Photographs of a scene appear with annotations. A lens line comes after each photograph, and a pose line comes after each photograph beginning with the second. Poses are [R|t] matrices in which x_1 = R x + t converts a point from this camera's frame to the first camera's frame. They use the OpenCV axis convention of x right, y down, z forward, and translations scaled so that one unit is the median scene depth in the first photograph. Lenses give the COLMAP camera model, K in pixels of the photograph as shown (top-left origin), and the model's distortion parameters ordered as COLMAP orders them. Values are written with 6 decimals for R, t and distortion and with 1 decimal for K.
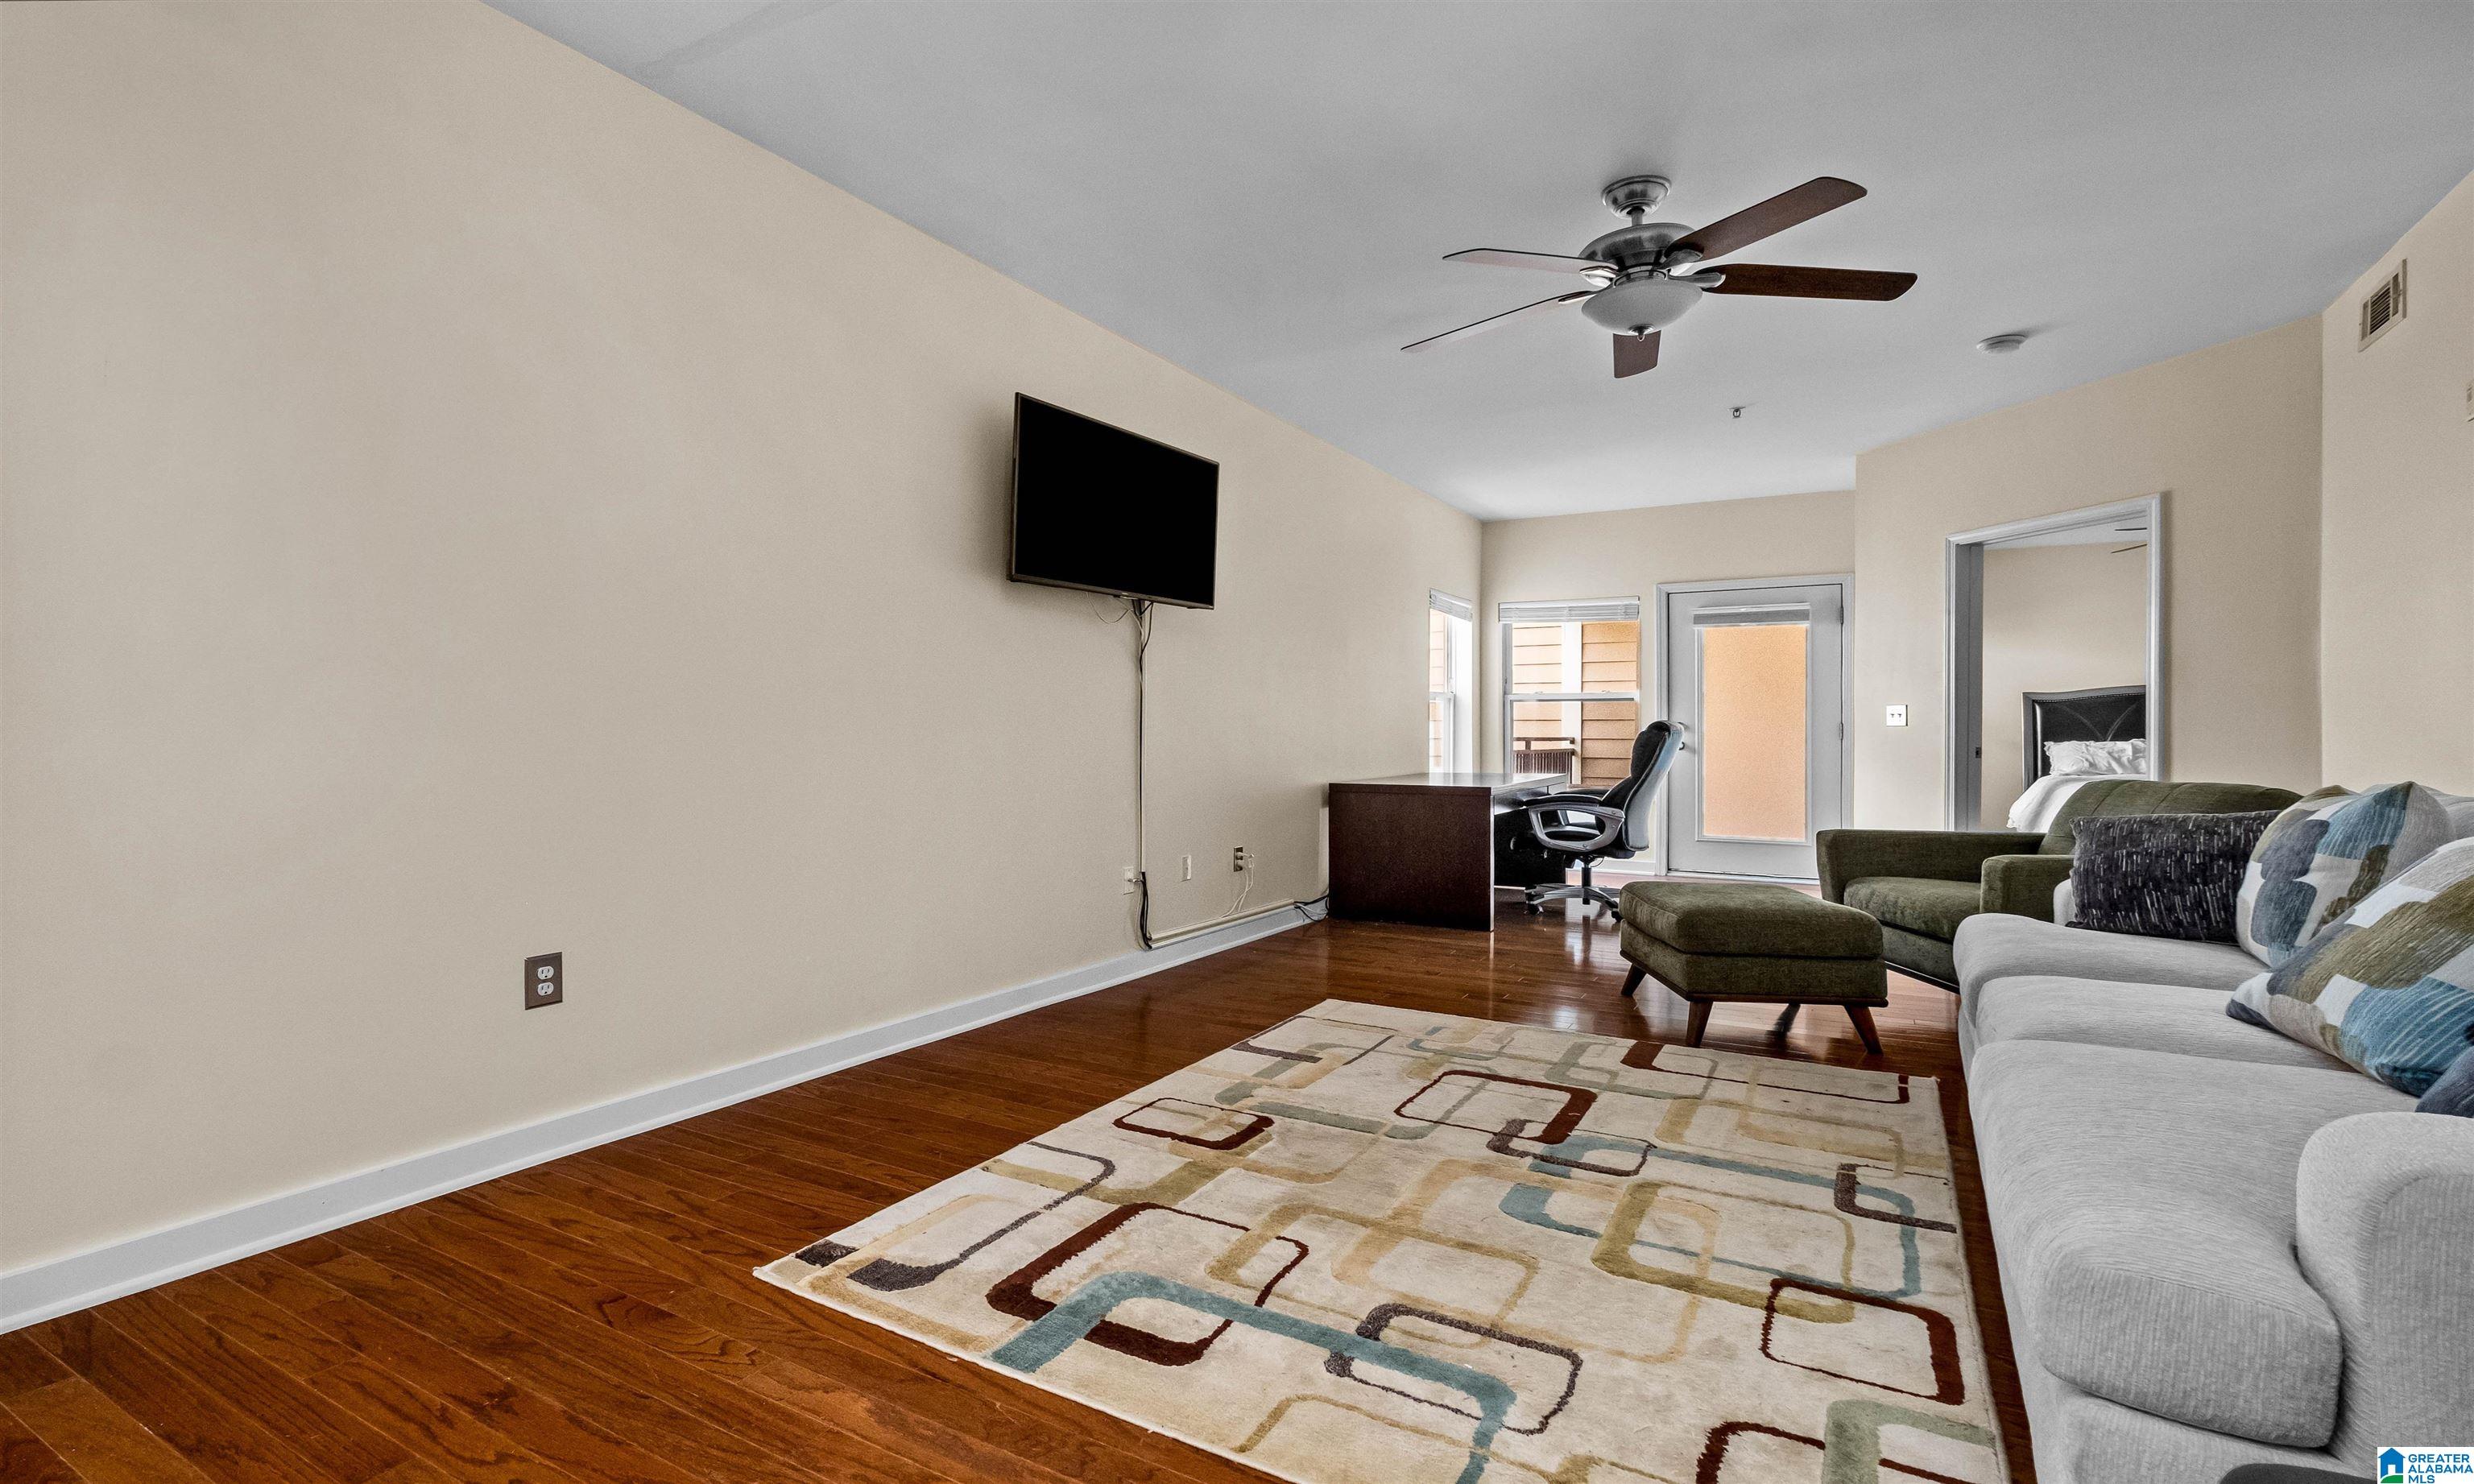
lens RADIAL K [[1102.2, 0, 1209.1], [0, 1102.2, 731.5], [0, 0, 1]] dist [-0.003615, -0.000647]
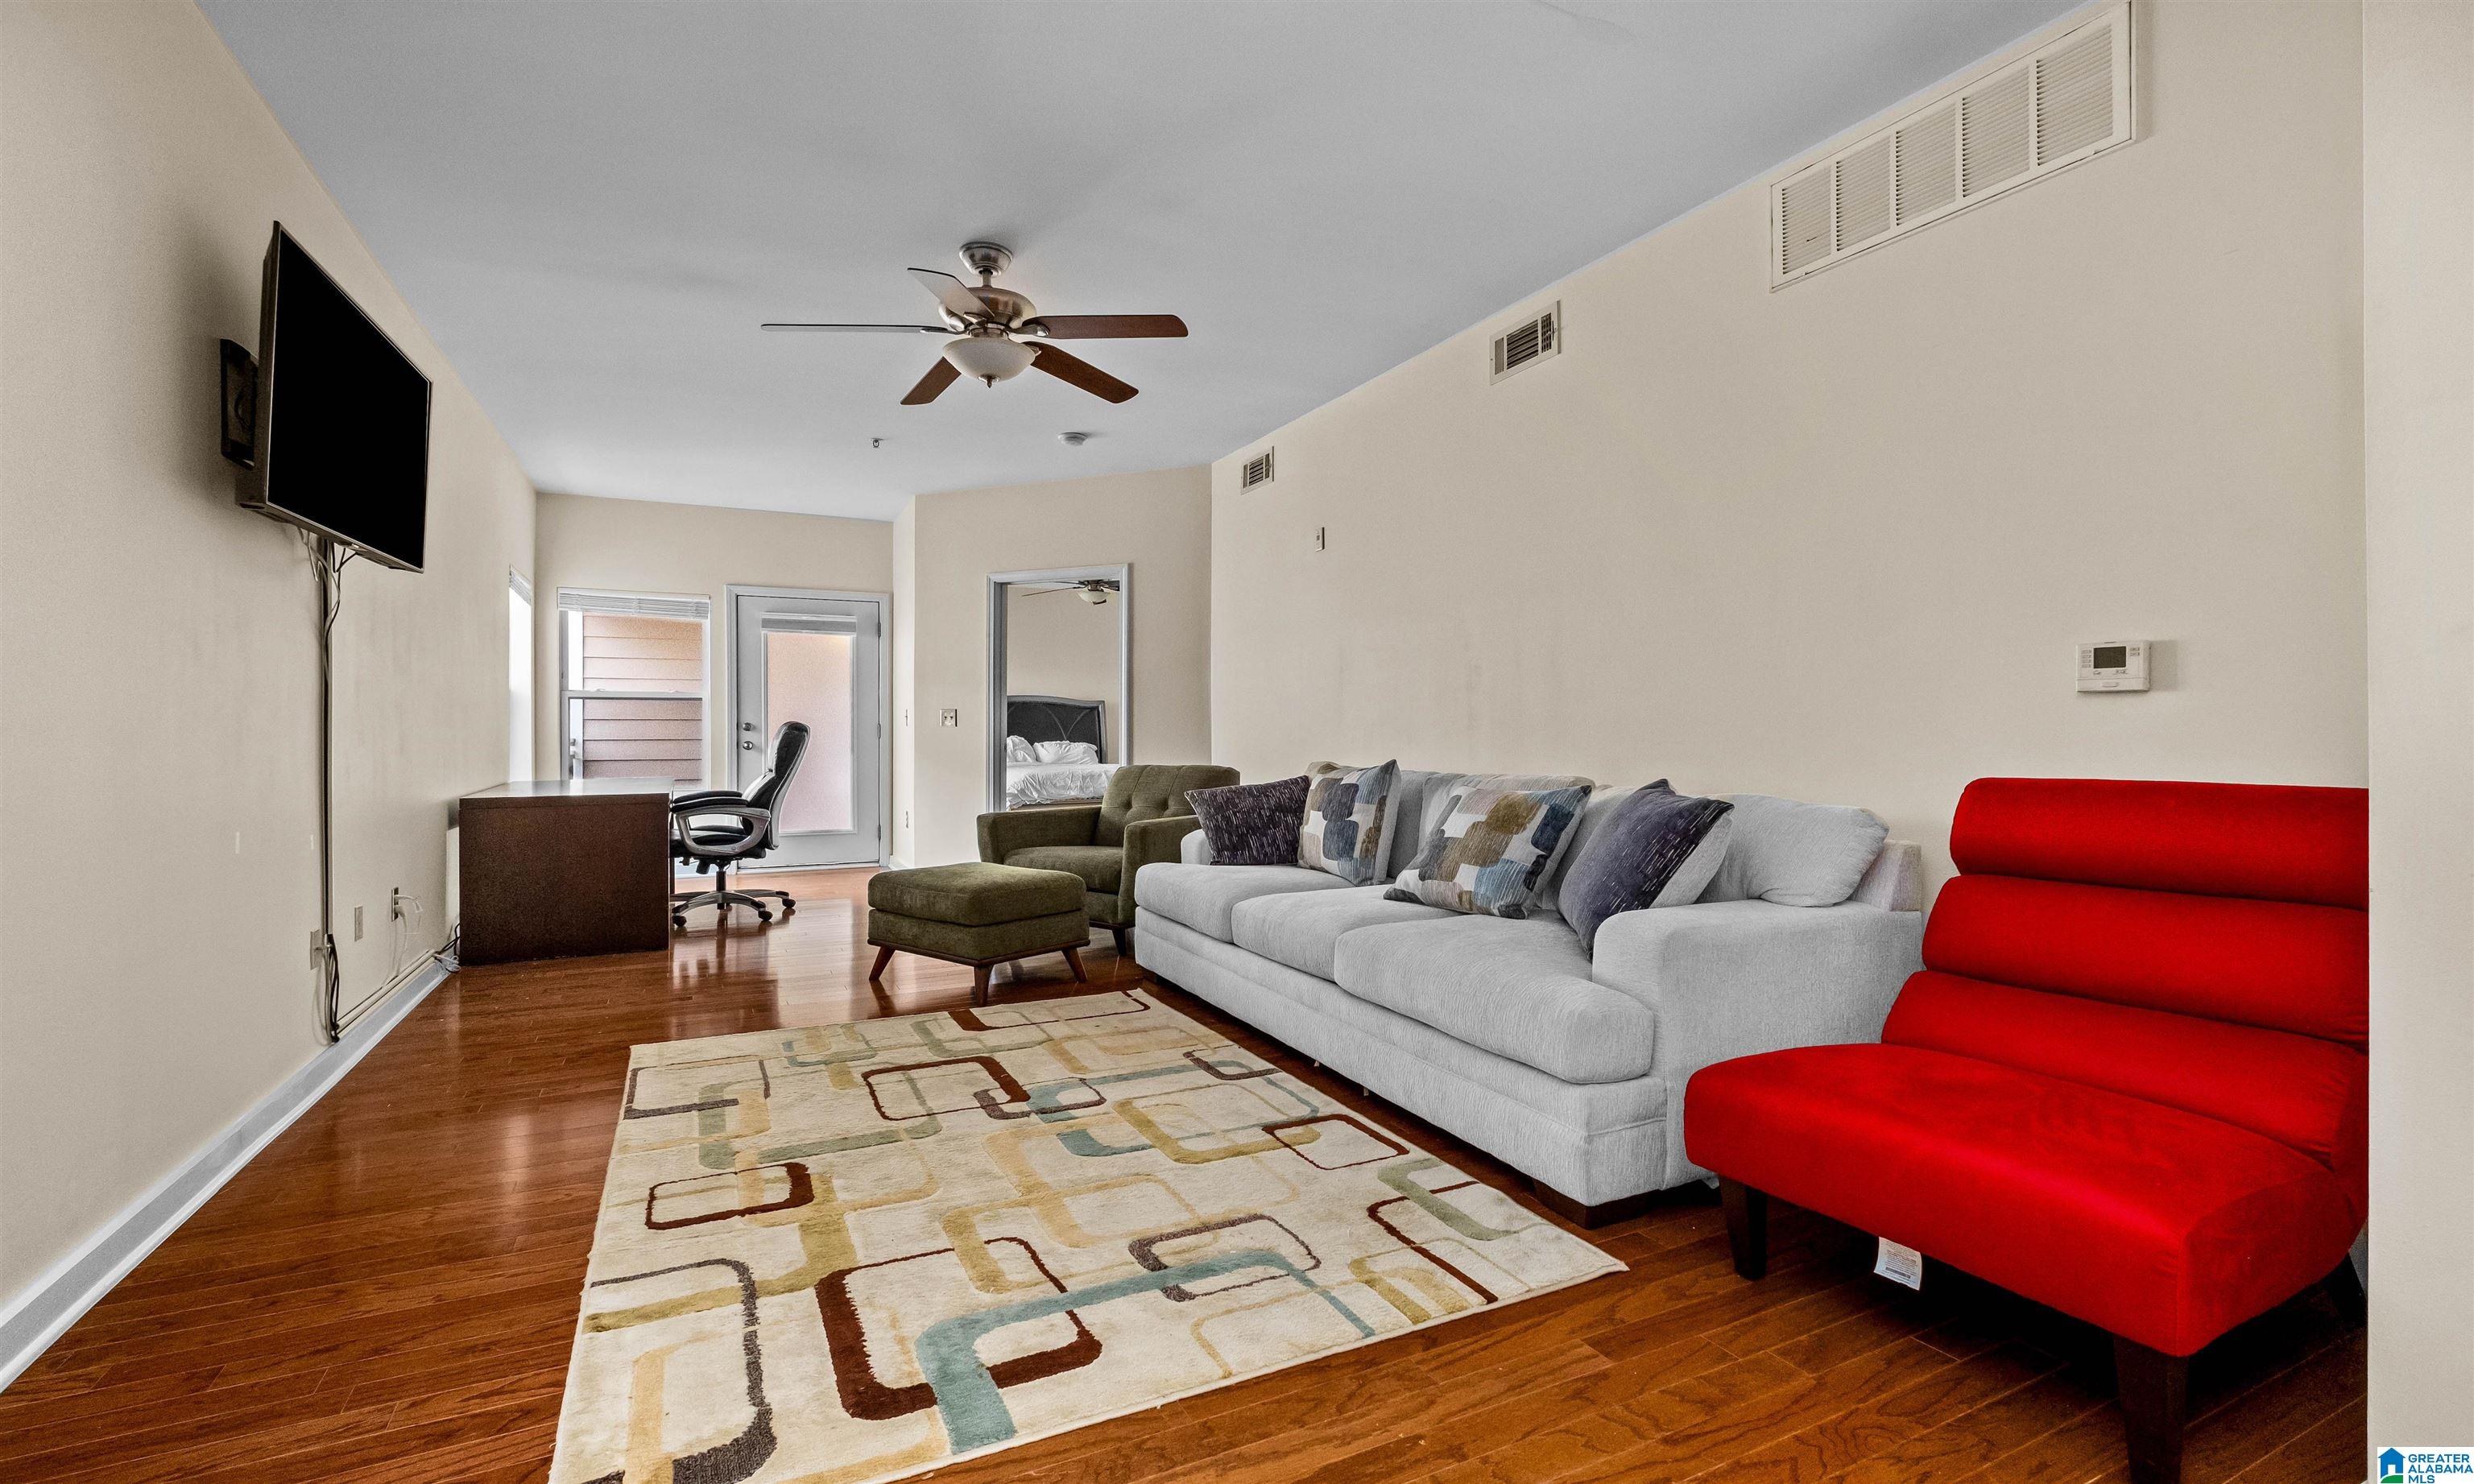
lens RADIAL K [[1102.2, 0, 1209.1], [0, 1102.2, 731.5], [0, 0, 1]] dist [-0.003615, -0.000647]
pose [[0.558188, -0.003627, 0.829707, -0.501249], [0.002458, 0.999993, 0.002717, -0.004799], [-0.829711, 0.000523, 0.558193, 0.211457]]
